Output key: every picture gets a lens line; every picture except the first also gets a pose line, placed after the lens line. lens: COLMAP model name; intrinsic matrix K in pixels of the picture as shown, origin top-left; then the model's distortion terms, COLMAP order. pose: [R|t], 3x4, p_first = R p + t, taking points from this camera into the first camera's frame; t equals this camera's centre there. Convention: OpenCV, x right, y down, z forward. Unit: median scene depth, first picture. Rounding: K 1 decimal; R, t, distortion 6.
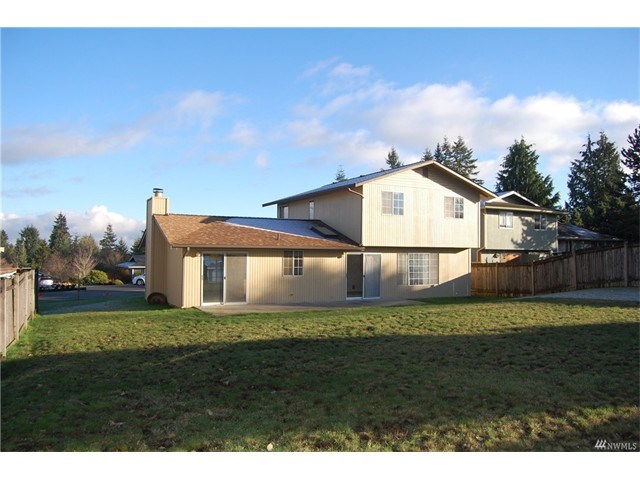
lens RADIAL K [[501.6, 0, 323.3], [0, 501.6, 240.1], [0, 0, 1]] dist [-0.092318, 0.037614]
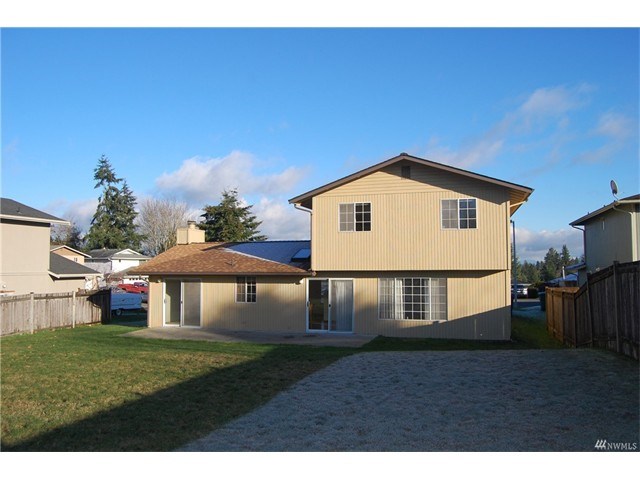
lens RADIAL K [[501.6, 0, 323.3], [0, 501.6, 240.1], [0, 0, 1]] dist [-0.092318, 0.037614]
pose [[0.713136, -0.044307, -0.699624, 0.710153], [0.032320, 0.999017, -0.030324, -0.014571], [0.700280, -0.000987, 0.713868, 0.408054]]
